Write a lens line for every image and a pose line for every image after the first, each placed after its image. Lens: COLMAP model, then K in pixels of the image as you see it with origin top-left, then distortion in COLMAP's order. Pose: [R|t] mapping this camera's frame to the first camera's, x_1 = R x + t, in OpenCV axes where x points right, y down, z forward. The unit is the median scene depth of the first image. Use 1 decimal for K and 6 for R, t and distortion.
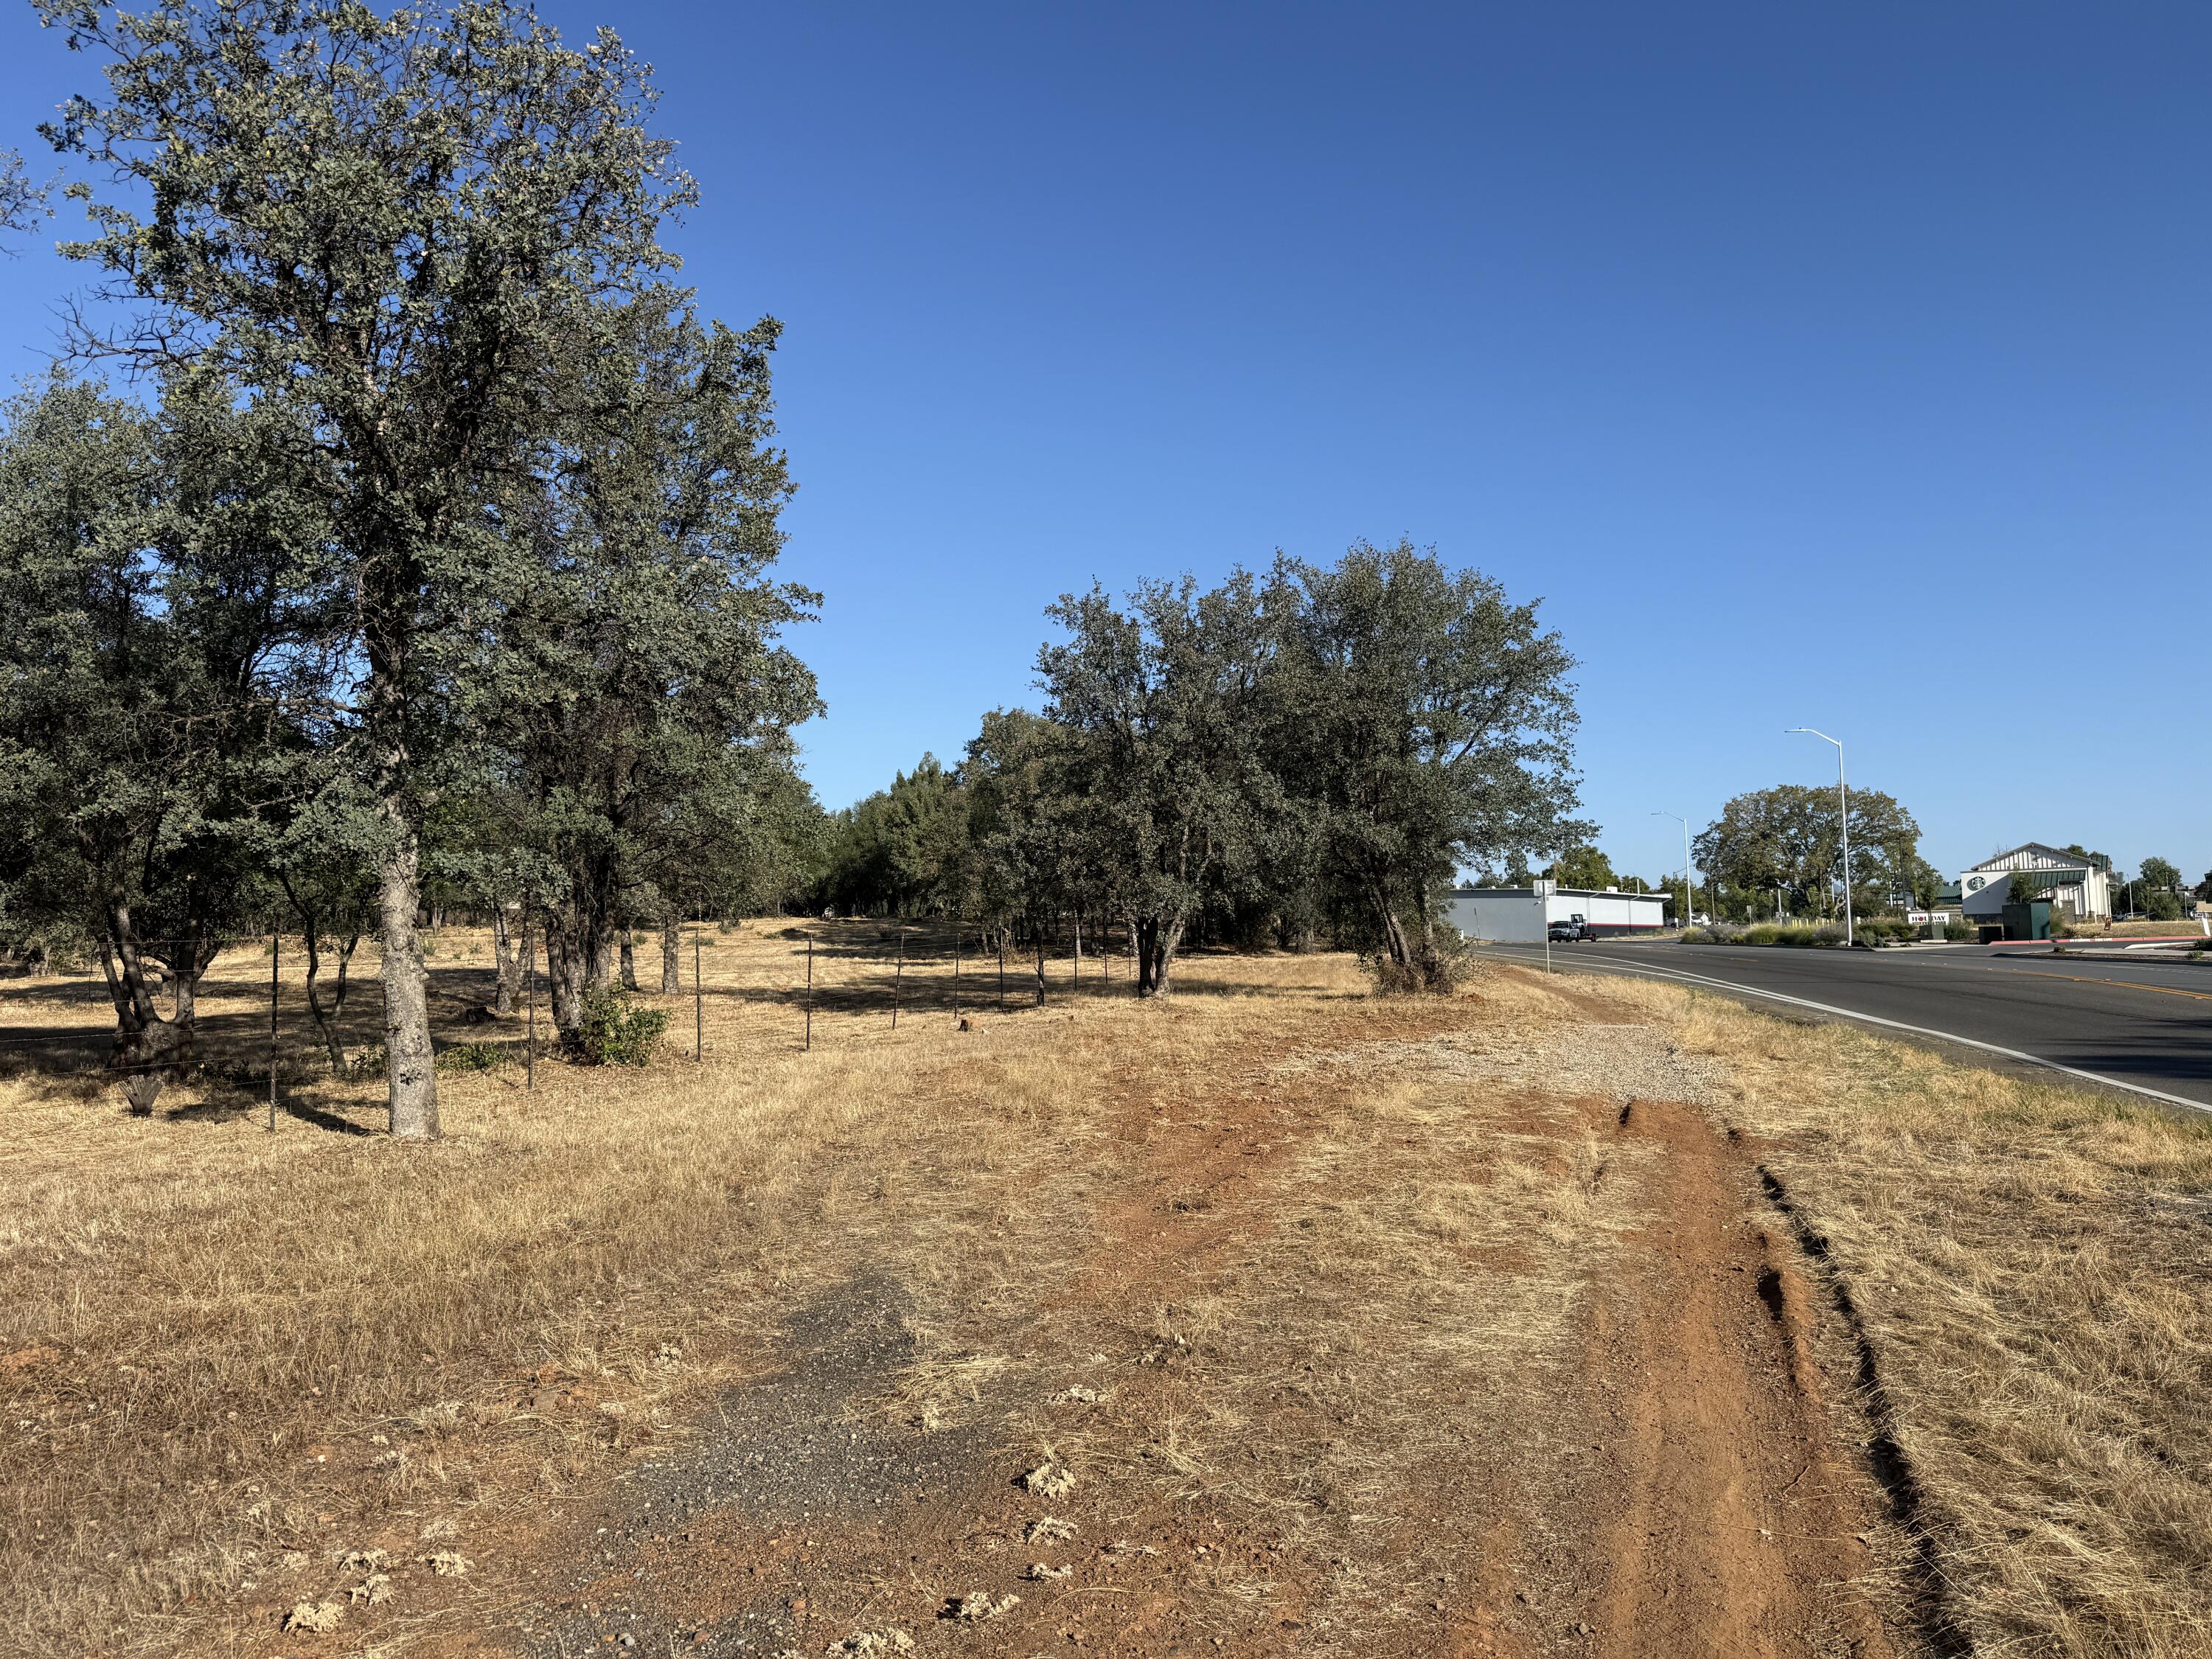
lens RADIAL K [[1529.4, 0, 1106.1], [0, 1529.4, 817.2], [0, 0, 1]] dist [0.038319, -0.002476]
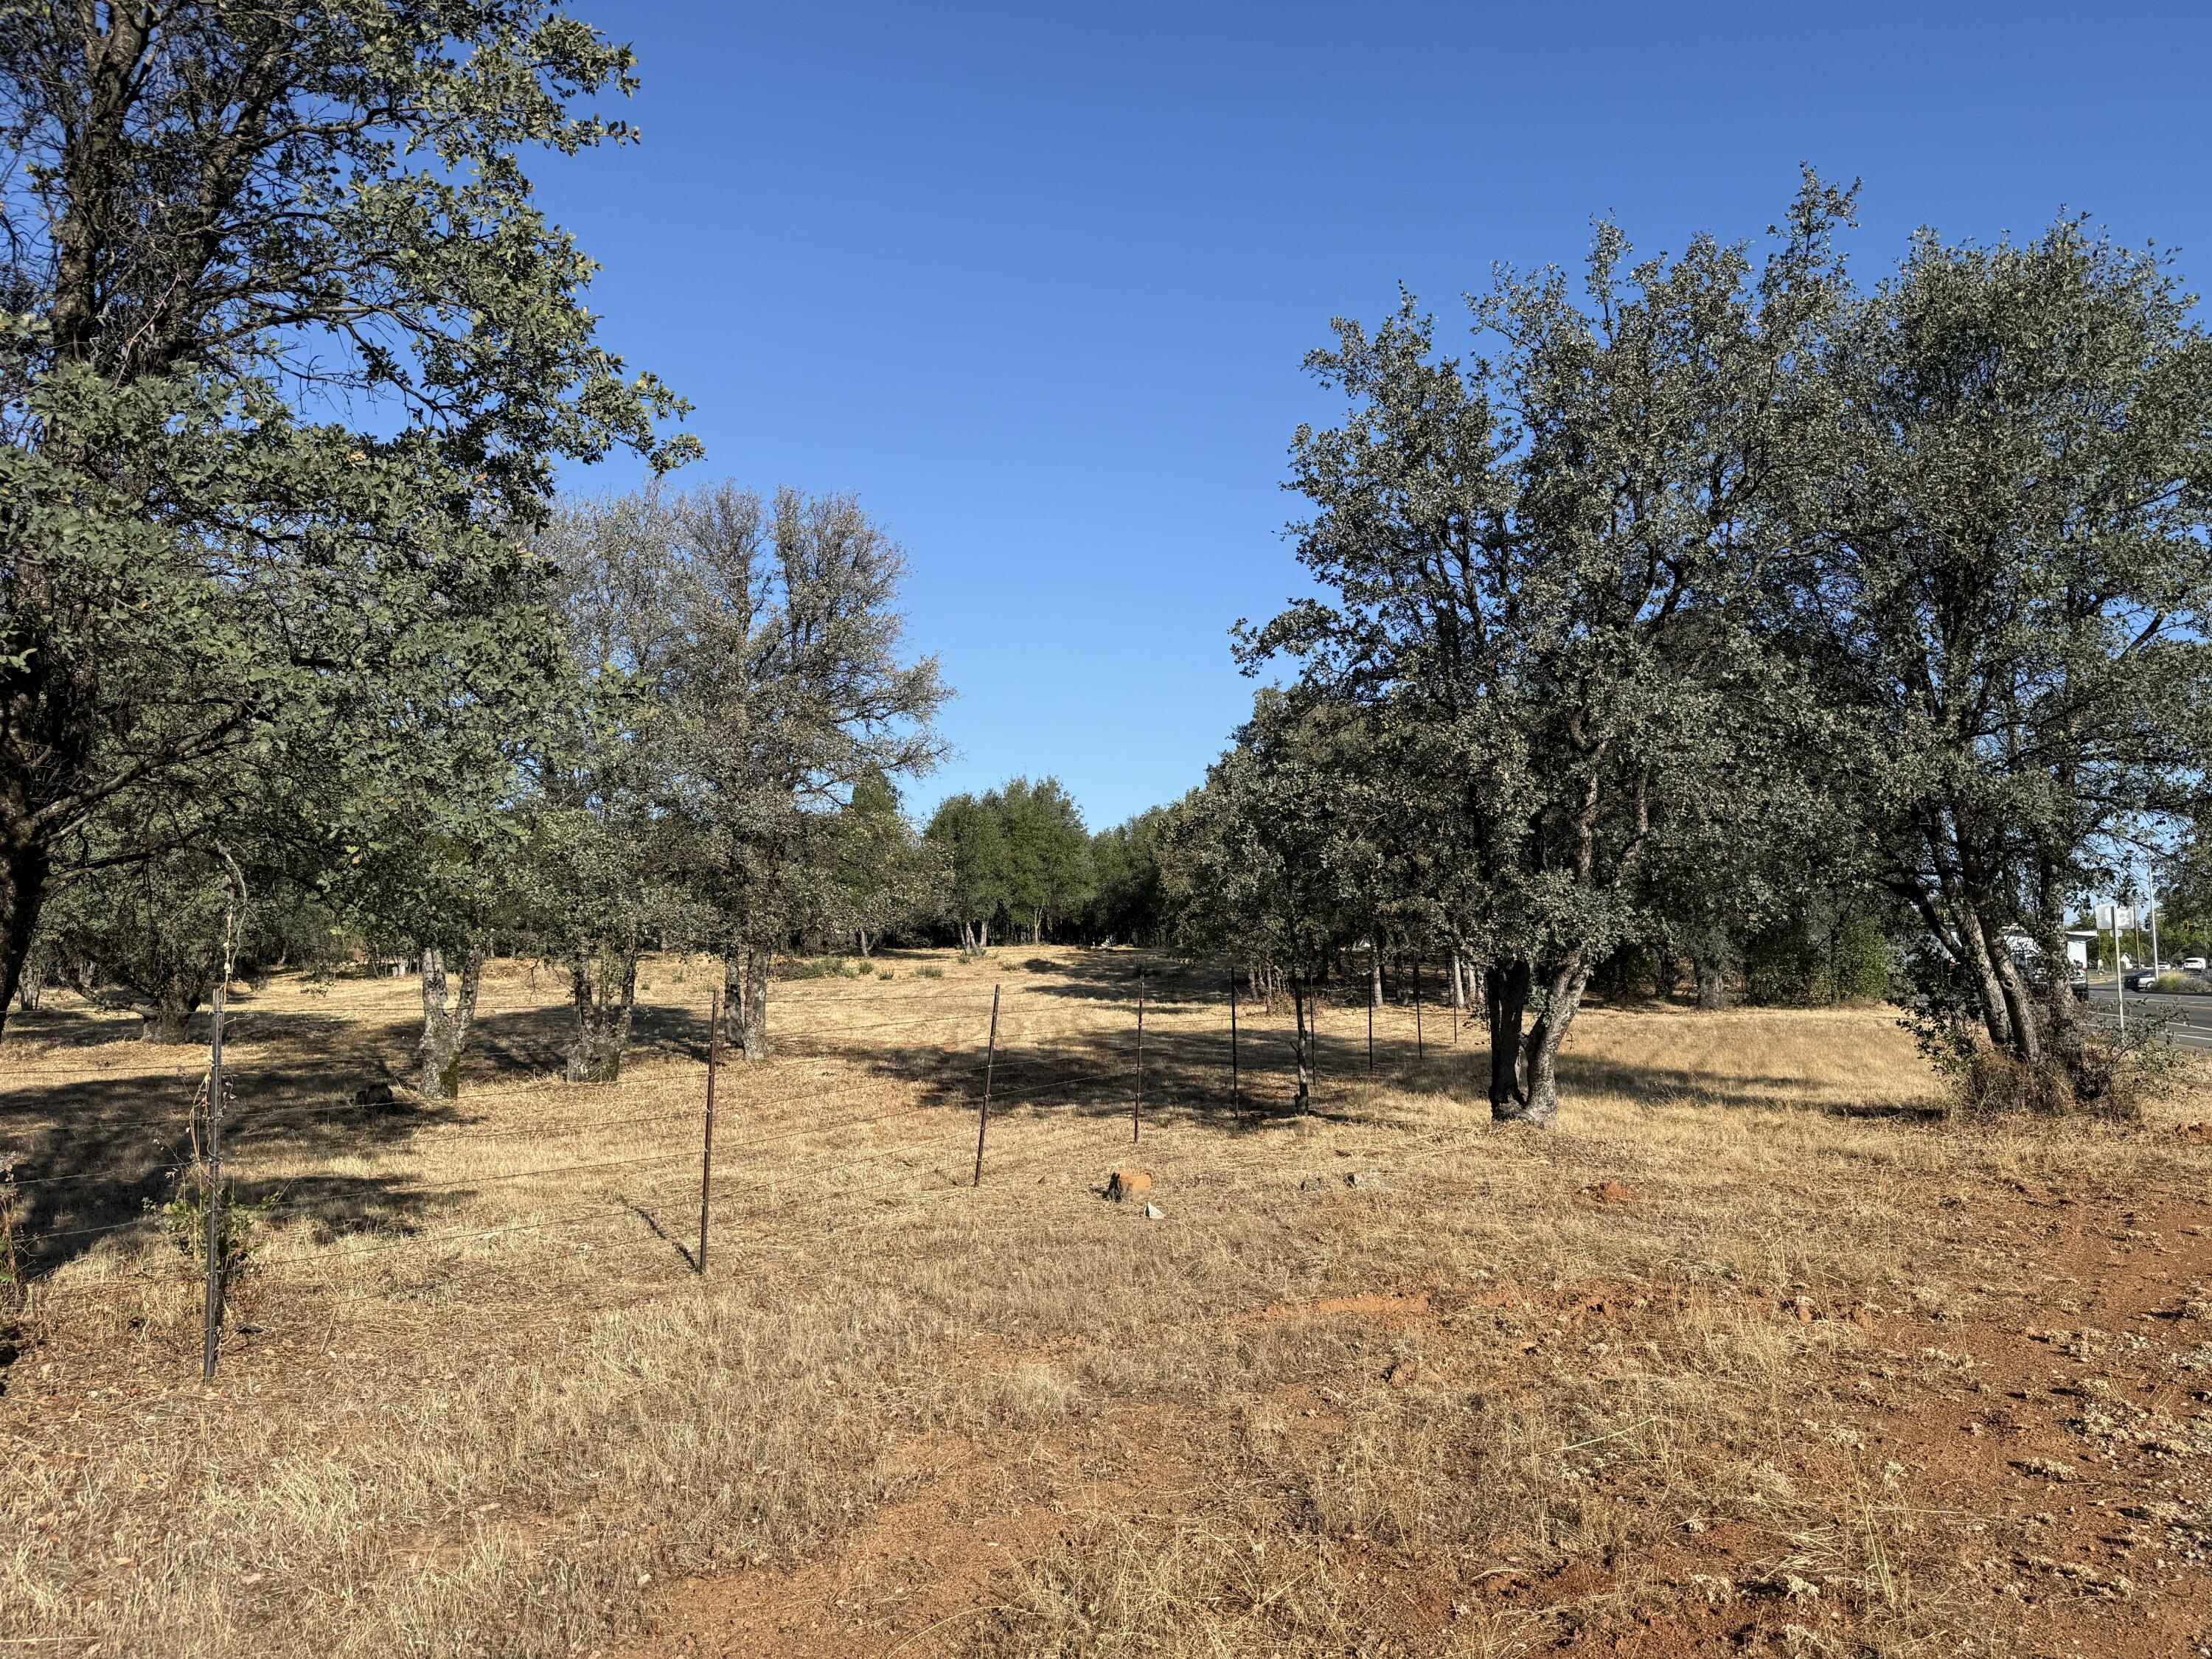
lens RADIAL K [[1529.4, 0, 1089.7], [0, 1529.4, 840.0], [0, 0, 1]] dist [0.038319, -0.002476]
pose [[0.978534, -0.001381, -0.206080, -0.003582], [0.000507, 0.999991, -0.004293, 0.025948], [0.206084, 0.004096, 0.978526, 0.435087]]
